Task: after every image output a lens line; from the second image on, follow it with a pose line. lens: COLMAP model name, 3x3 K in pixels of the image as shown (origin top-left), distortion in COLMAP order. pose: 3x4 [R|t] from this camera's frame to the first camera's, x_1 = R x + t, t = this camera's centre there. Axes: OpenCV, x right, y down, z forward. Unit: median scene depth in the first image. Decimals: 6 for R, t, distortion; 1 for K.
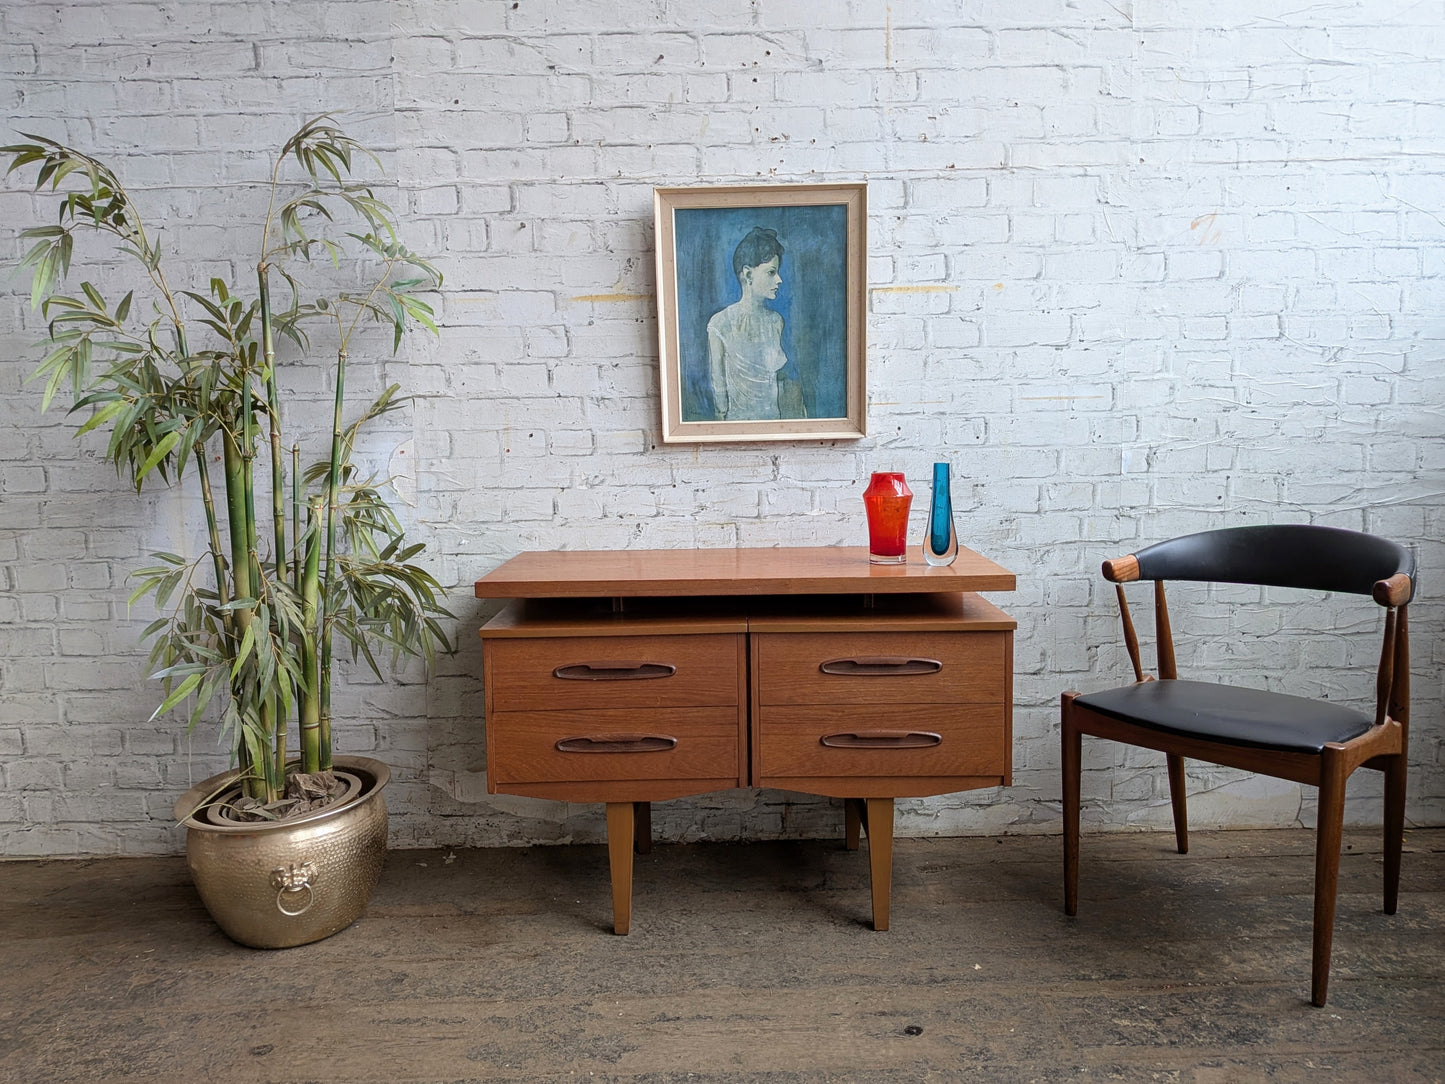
lens RADIAL K [[1078.5, 0, 732.3], [0, 1078.5, 531.3], [0, 0, 1]] dist [0.113528, -0.206478]
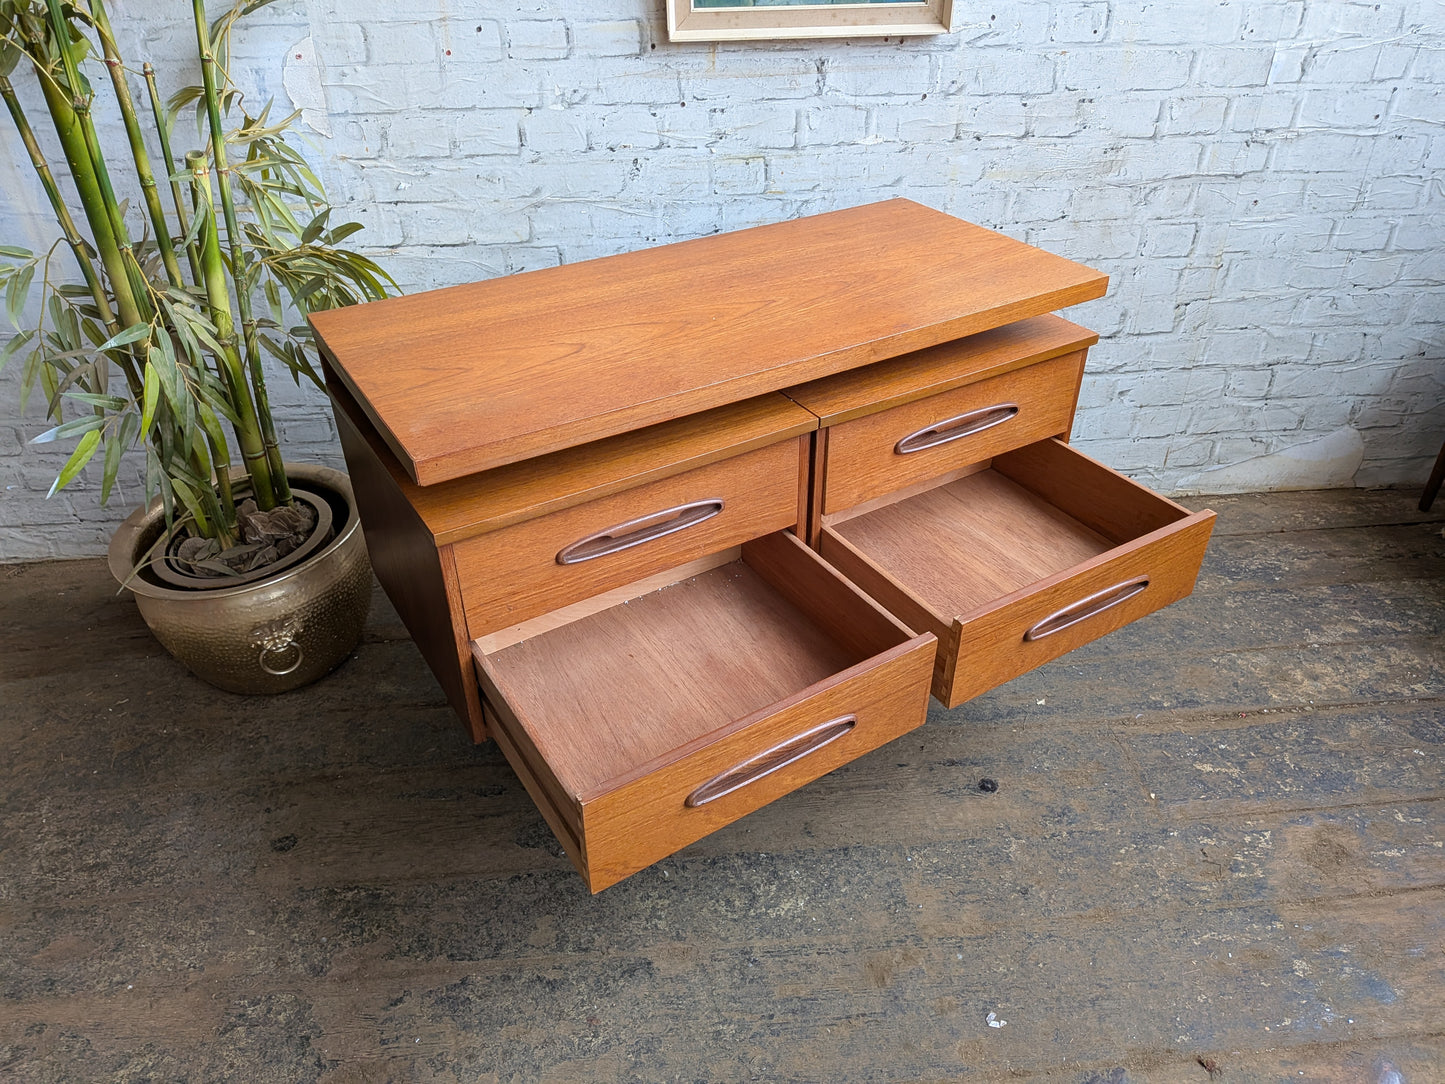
lens RADIAL K [[1046.0, 0, 729.0], [0, 1046.0, 547.1], [0, 0, 1]] dist [0.045159, -0.081798]
pose [[0.997068, -0.034863, 0.068117, -0.082640], [-0.000712, 0.885922, 0.463834, -0.108078], [-0.076517, -0.462523, 0.883300, 0.229067]]
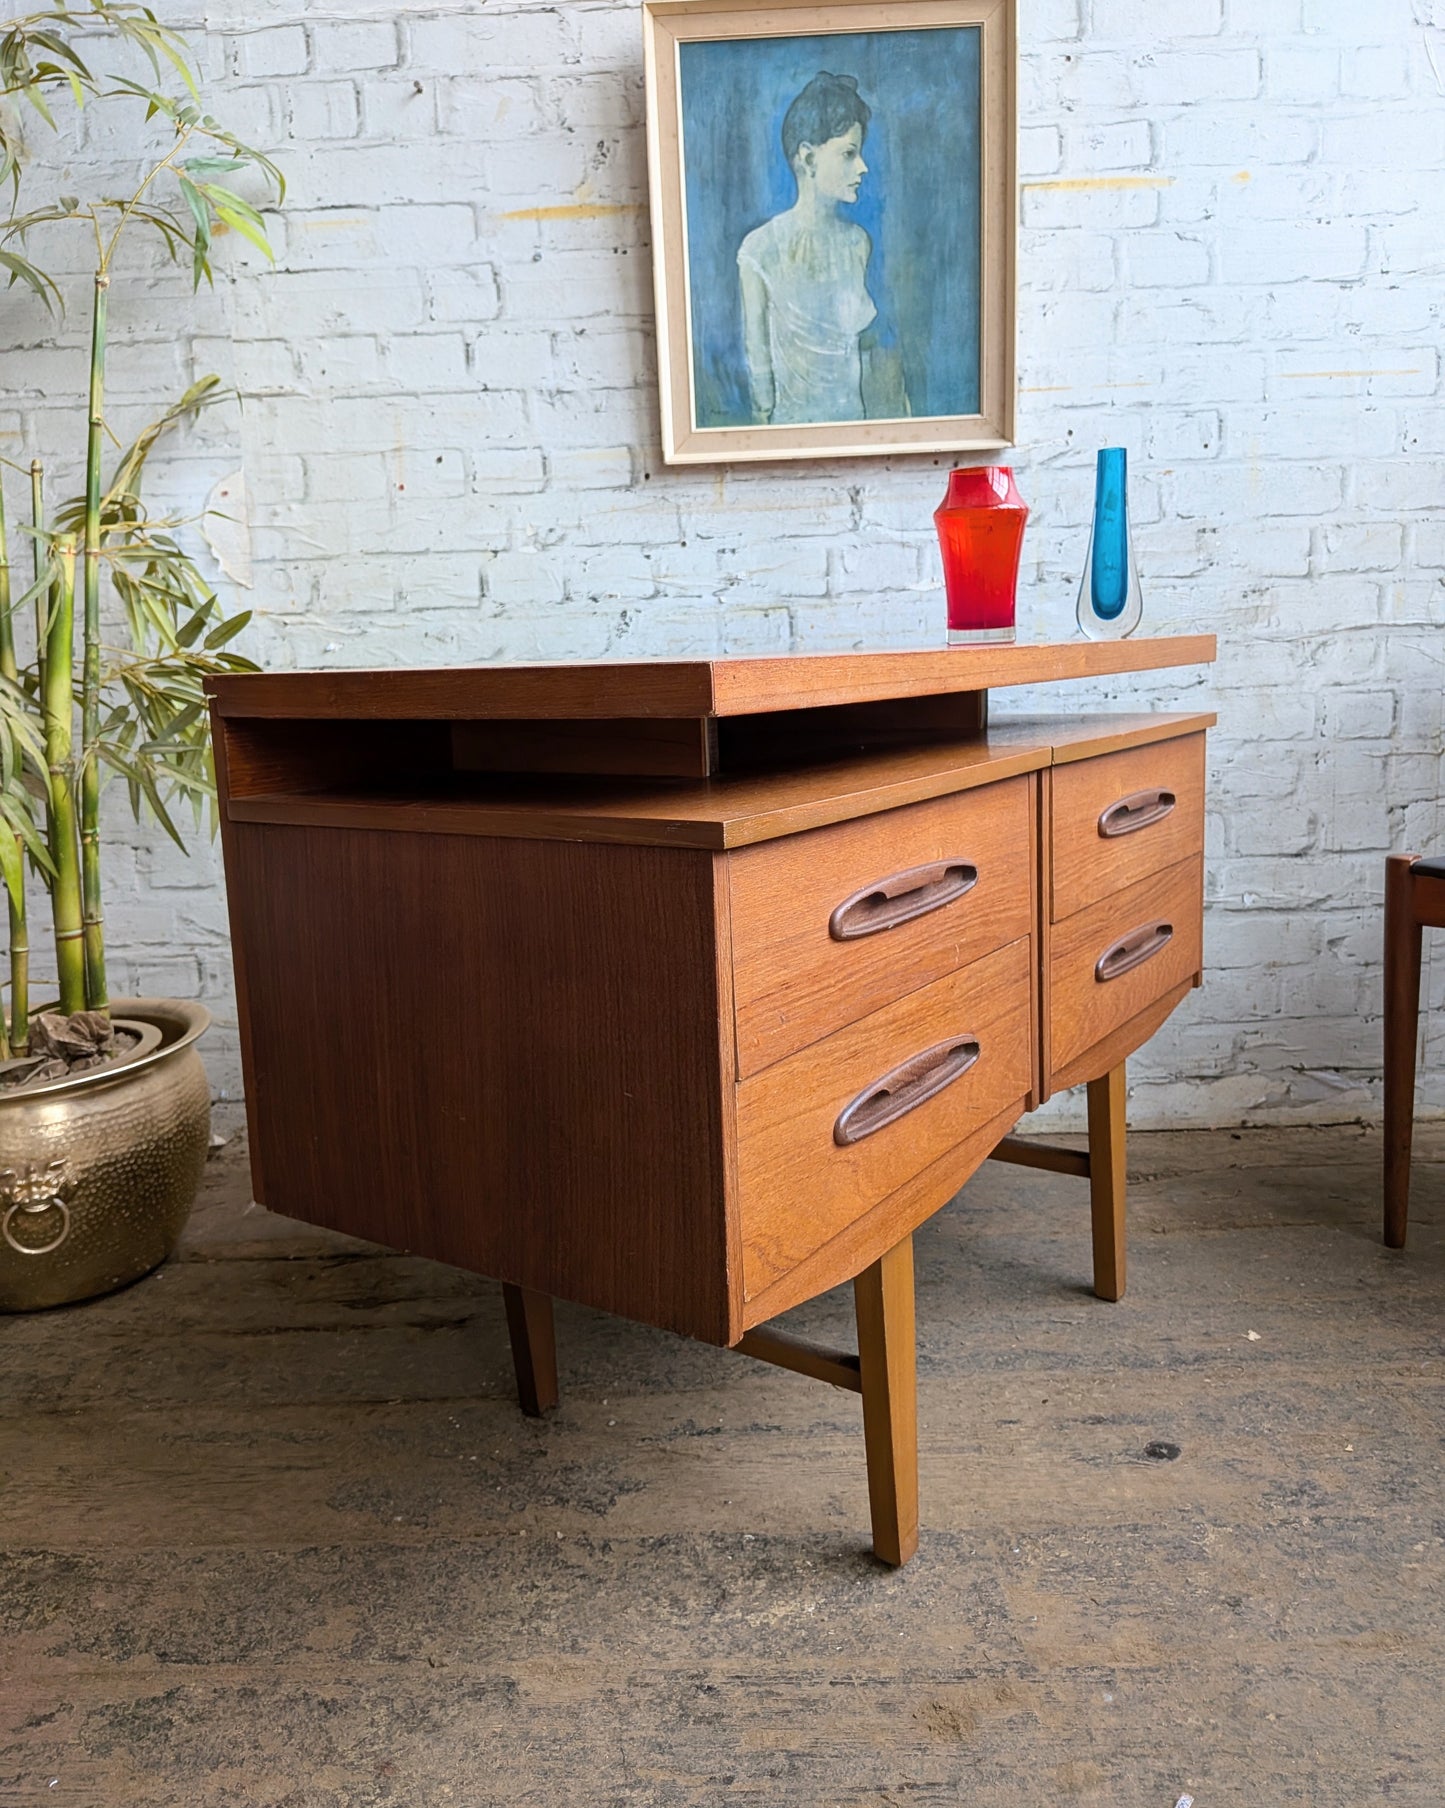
lens RADIAL K [[1388.4, 0, 705.3], [0, 1388.4, 856.0], [0, 0, 1]] dist [0.090267, -0.175796]
pose [[0.999591, -0.014683, -0.024532, -0.026211], [0.015530, 0.999277, 0.034705, 0.102919], [0.024004, -0.035072, 0.999096, 0.237647]]
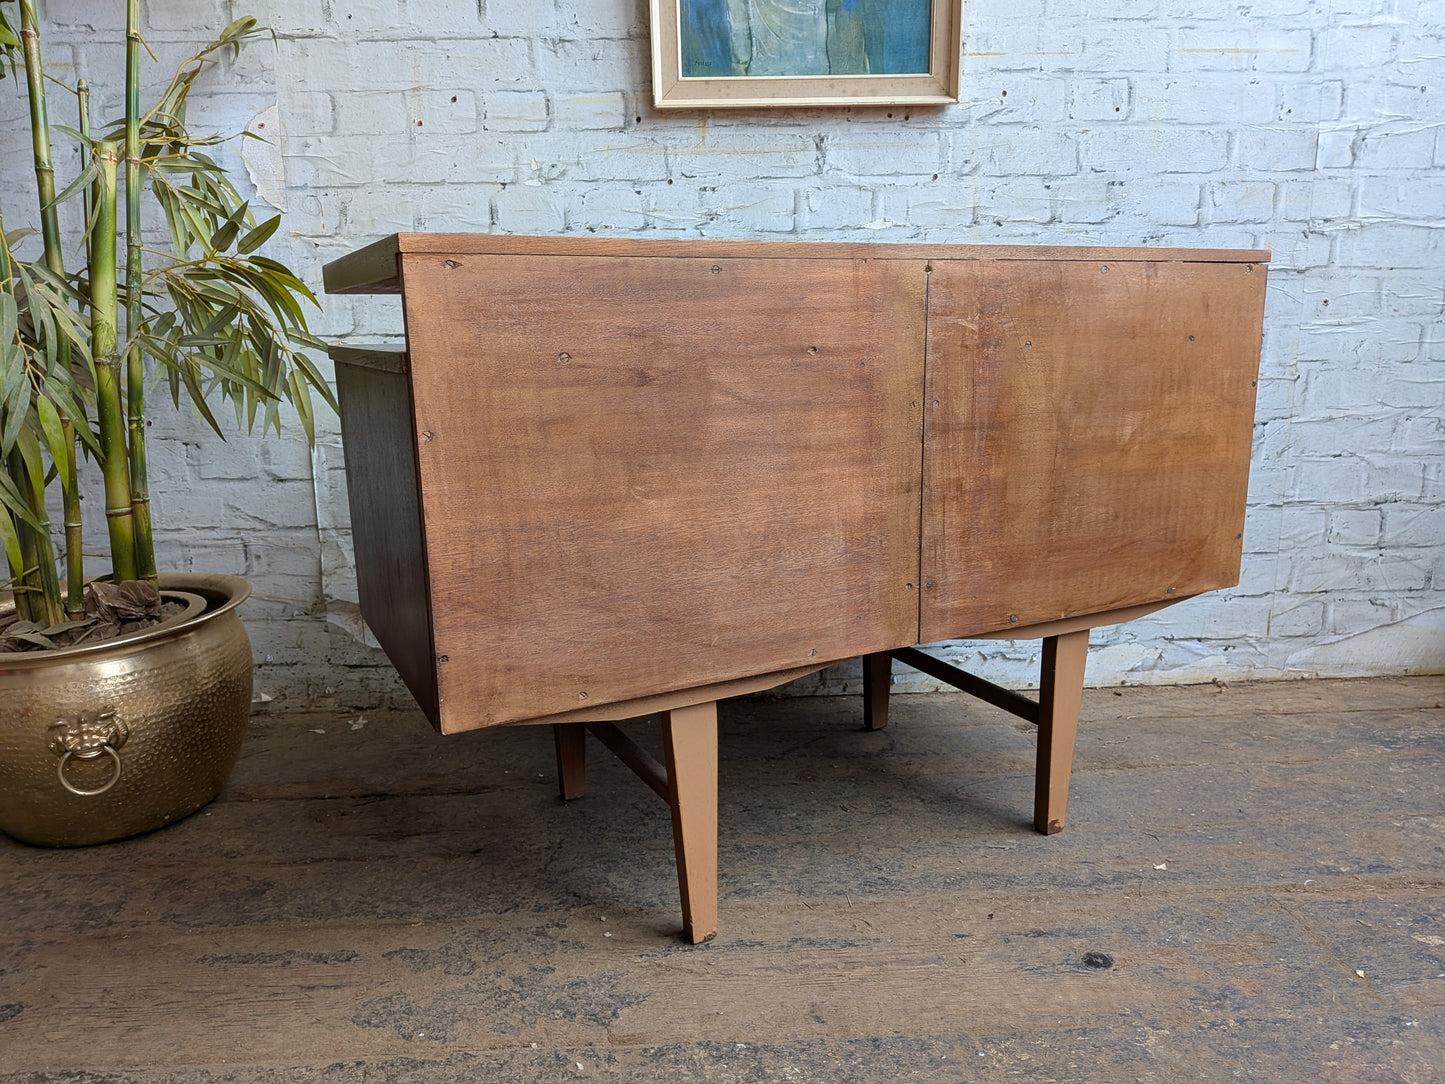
lens RADIAL K [[1046.2, 0, 722.7], [0, 1046.2, 555.4], [0, 0, 1]] dist [0.039791, -0.072839]
pose [[0.999404, -0.005473, 0.034077, -0.045207], [0.002249, 0.995576, 0.093933, 0.129945], [-0.034440, -0.093801, 0.994995, 0.328965]]
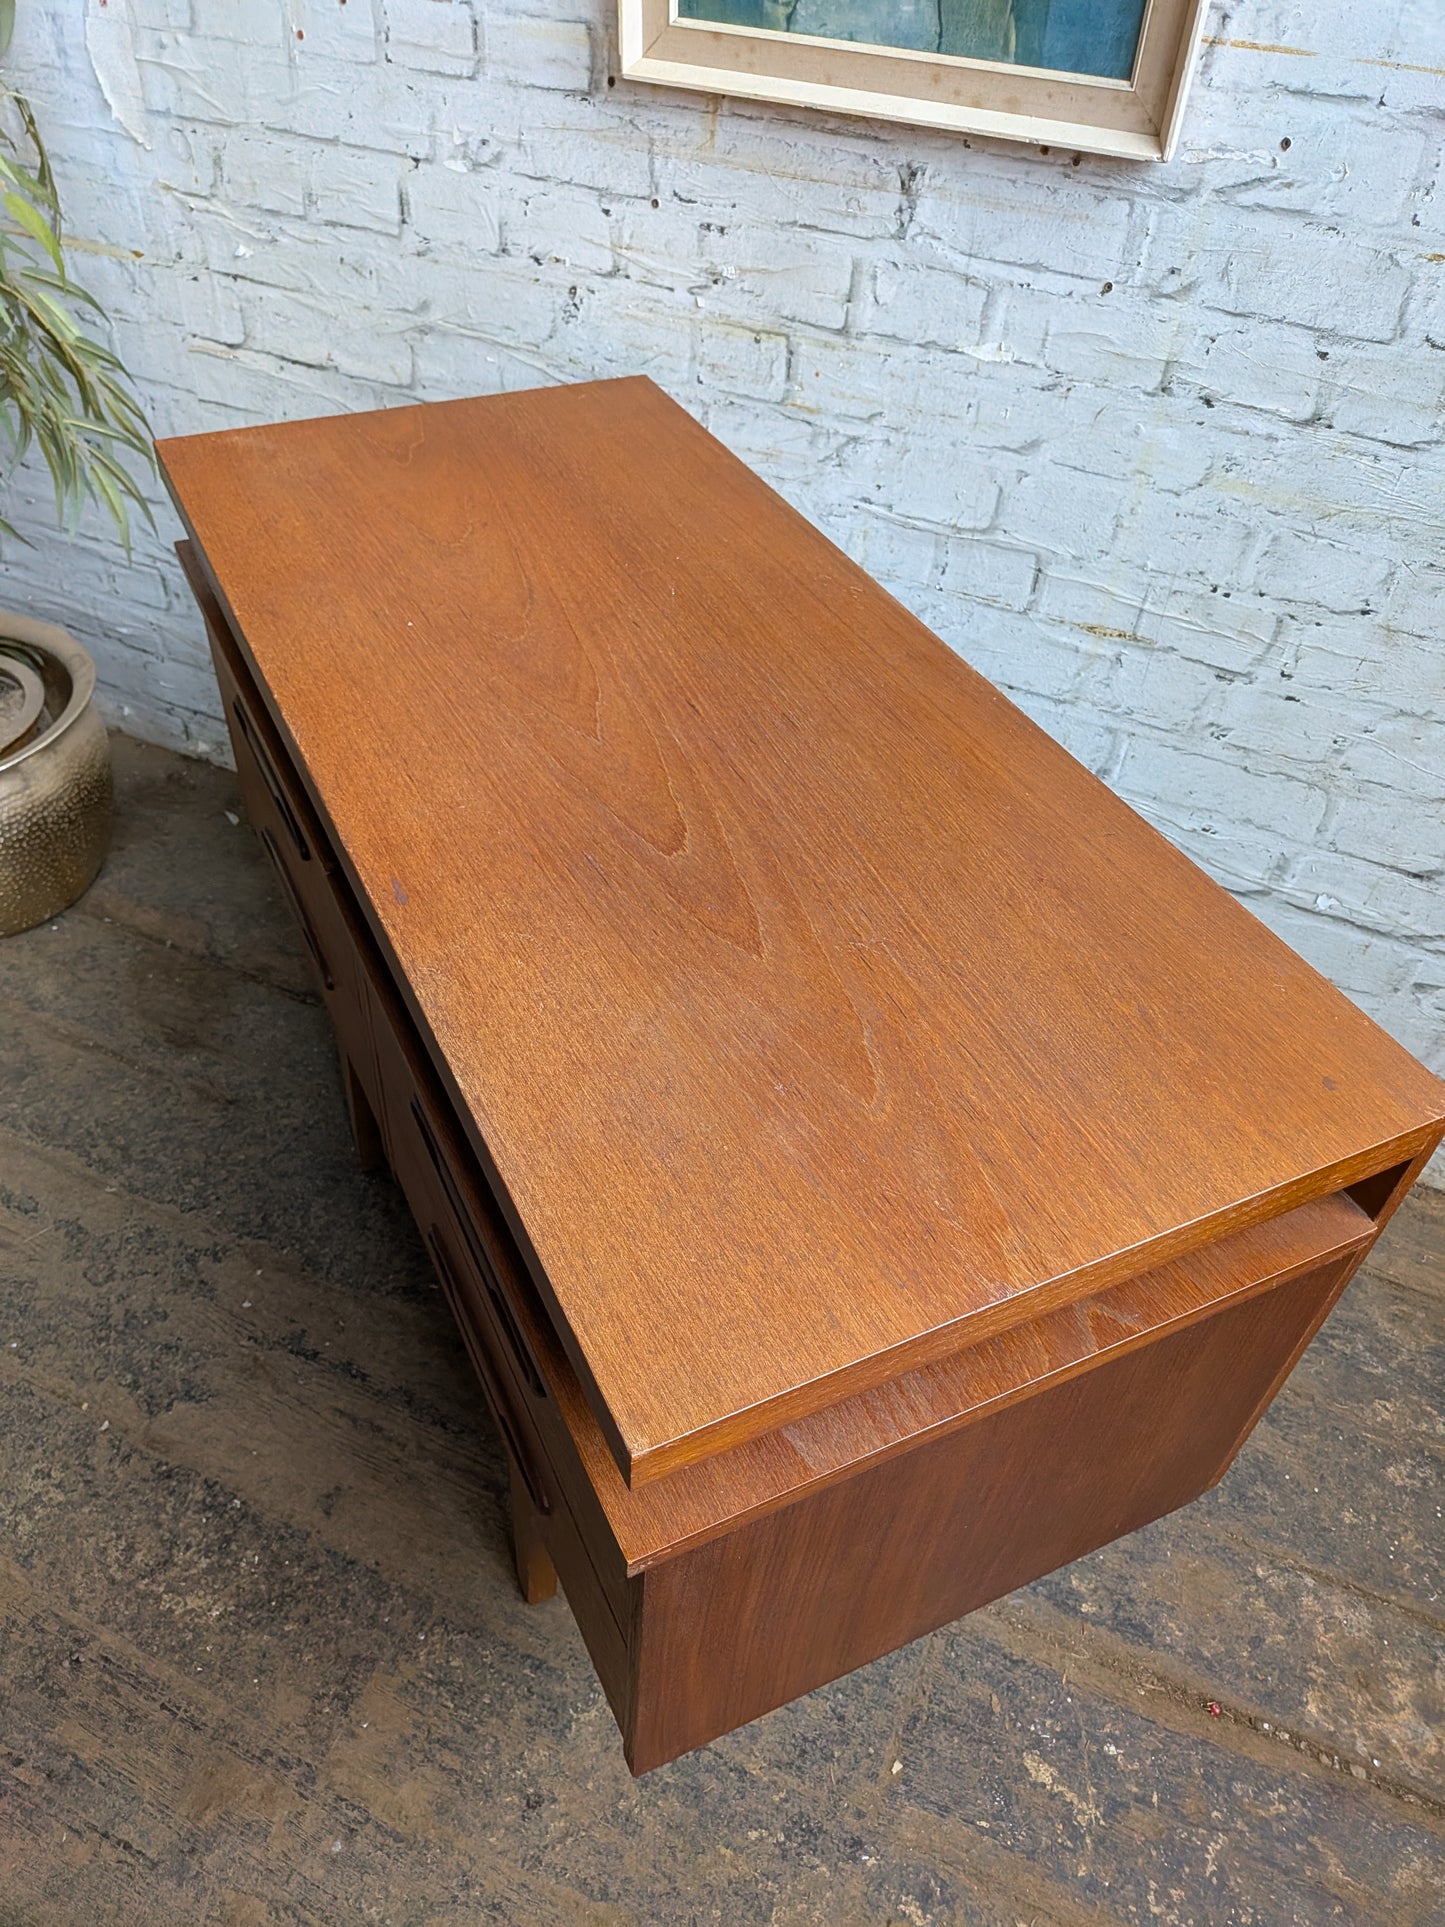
lens RADIAL K [[1406.5, 0, 683.0], [0, 1406.5, 987.6], [0, 0, 1]] dist [0.002515, -0.028676]
pose [[0.896770, 0.346271, -0.275499, 0.196210], [-0.110032, 0.777546, 0.619125, -0.138625], [0.428599, -0.524899, 0.735381, 0.485074]]
